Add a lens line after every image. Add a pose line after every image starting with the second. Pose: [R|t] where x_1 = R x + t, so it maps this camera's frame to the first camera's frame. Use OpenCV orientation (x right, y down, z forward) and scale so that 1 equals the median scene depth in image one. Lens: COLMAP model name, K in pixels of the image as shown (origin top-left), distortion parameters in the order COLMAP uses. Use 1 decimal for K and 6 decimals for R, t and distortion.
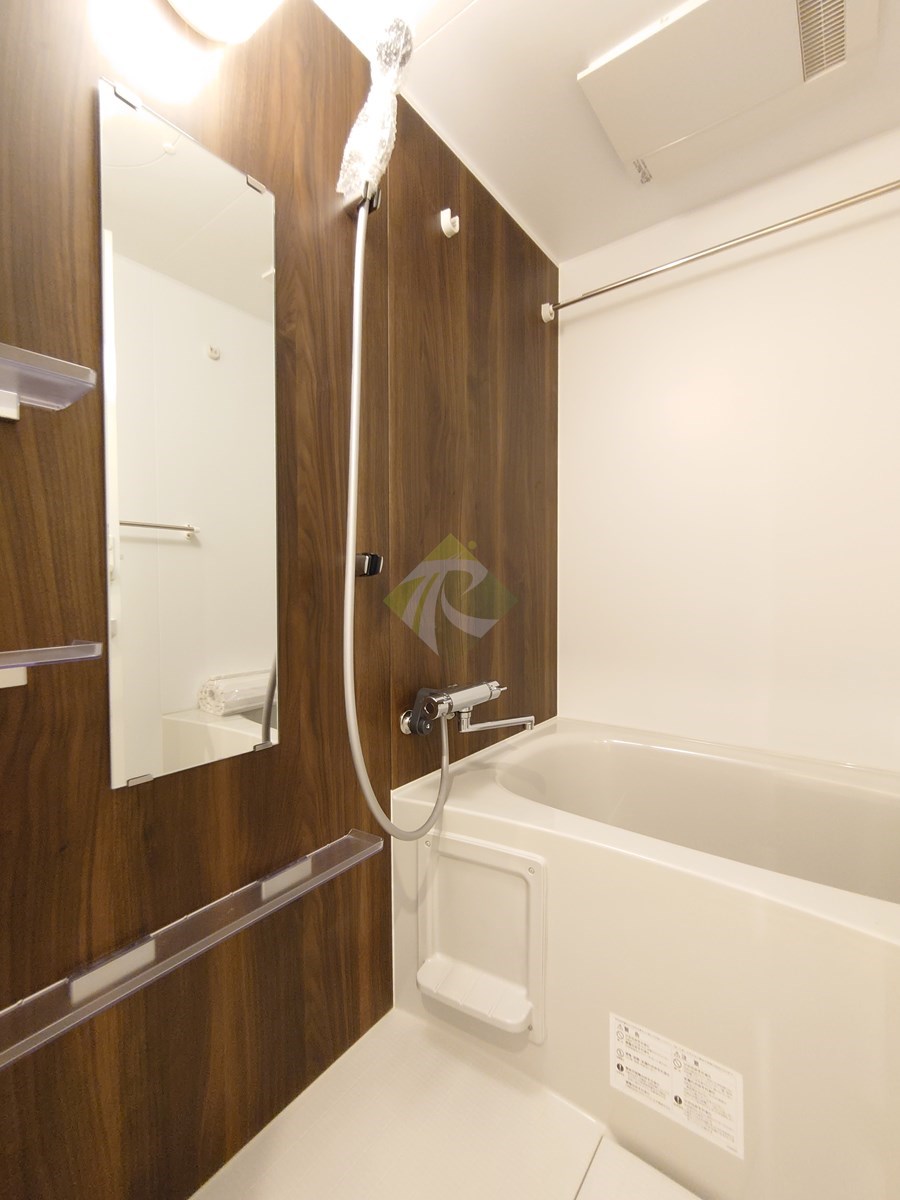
lens RADIAL K [[514.1, 0, 450.6], [0, 514.1, 597.7], [0, 0, 1]] dist [-0.001962, -0.000028]
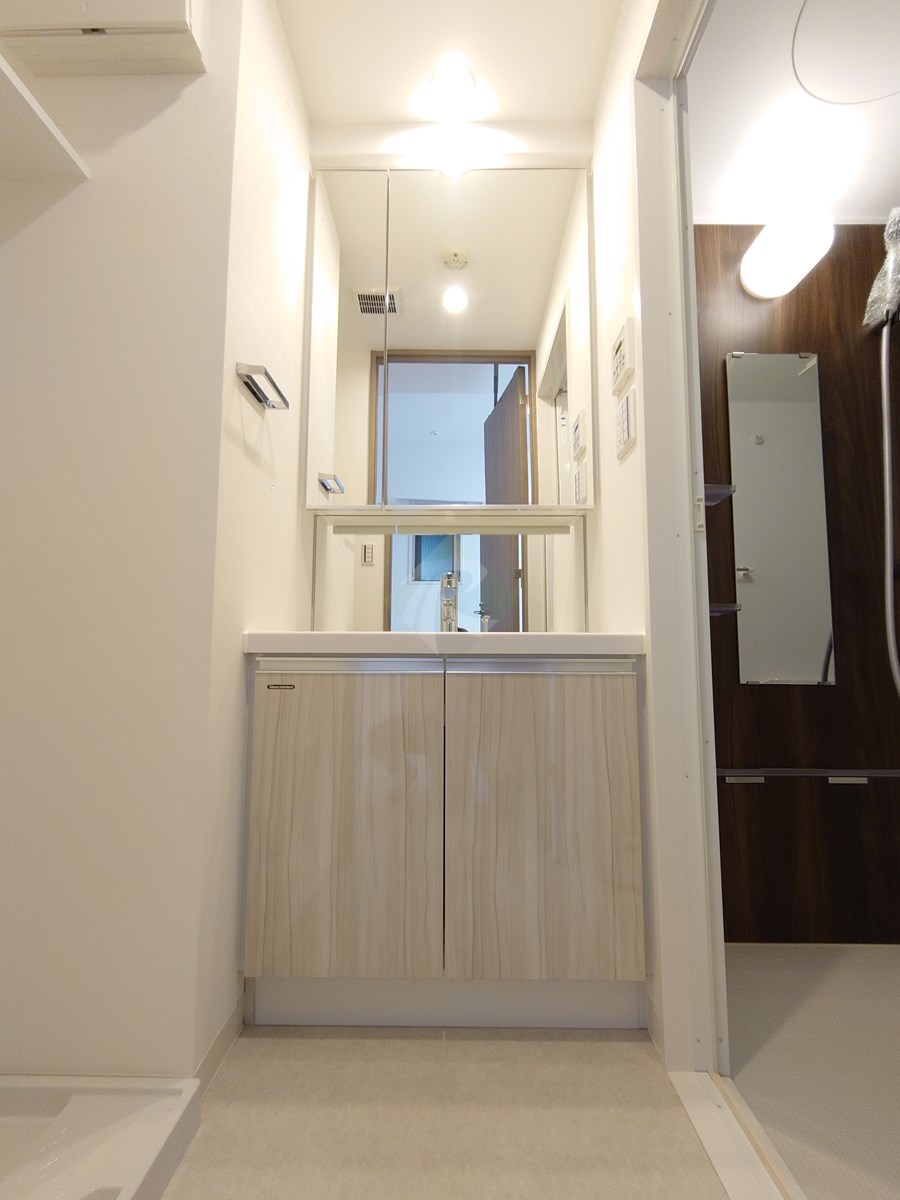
lens RADIAL K [[514.1, 0, 448.9], [0, 514.1, 603.2], [0, 0, 1]] dist [-0.001962, -0.000028]
pose [[0.594446, -0.063833, -0.801598, 0.215334], [-0.025007, 0.994895, -0.097770, 0.205274], [0.803747, 0.078165, 0.589815, -0.819079]]
